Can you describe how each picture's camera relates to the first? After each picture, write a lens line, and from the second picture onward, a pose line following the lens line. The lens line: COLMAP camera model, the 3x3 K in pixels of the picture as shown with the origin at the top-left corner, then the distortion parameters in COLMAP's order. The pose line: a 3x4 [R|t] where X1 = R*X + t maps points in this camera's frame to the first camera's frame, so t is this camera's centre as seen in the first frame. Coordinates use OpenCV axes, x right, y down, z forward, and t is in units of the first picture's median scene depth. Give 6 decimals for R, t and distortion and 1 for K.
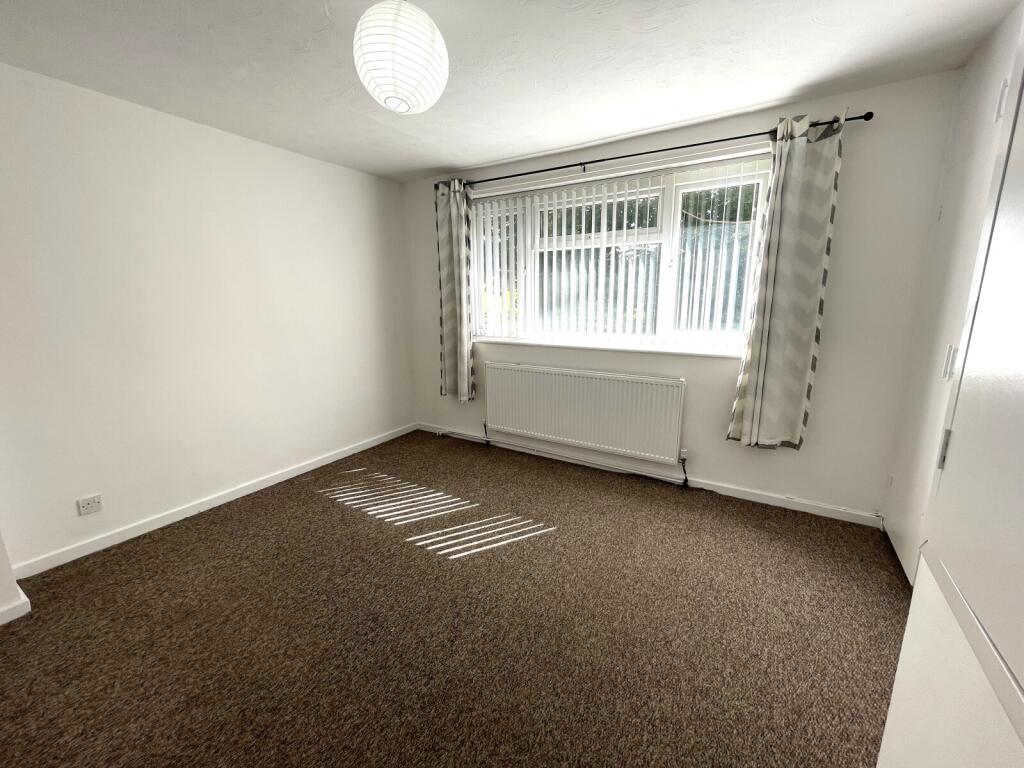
lens RADIAL K [[412.7, 0, 512.9], [0, 412.7, 381.0], [0, 0, 1]] dist [-0.001615, -0.000063]
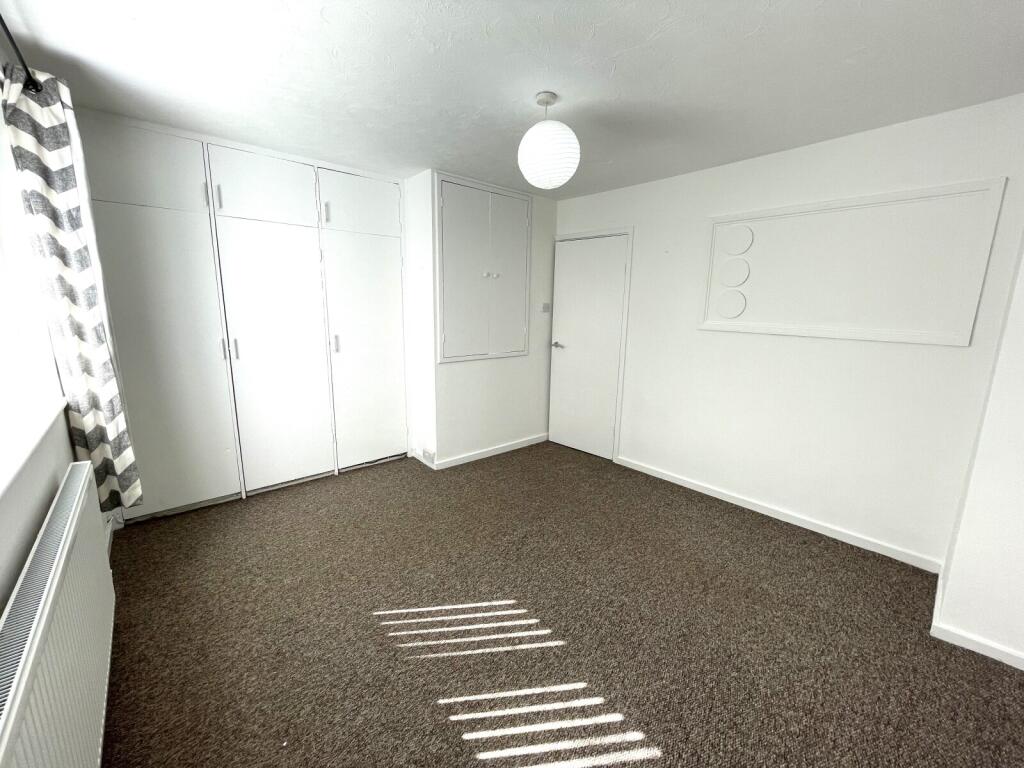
lens RADIAL K [[412.7, 0, 512.1], [0, 412.7, 382.9], [0, 0, 1]] dist [-0.001615, -0.000063]
pose [[-0.954443, -0.061773, 0.291931, -0.350546], [0.054874, 0.925316, 0.375205, -0.322672], [-0.293305, 0.374132, -0.879771, 1.471056]]
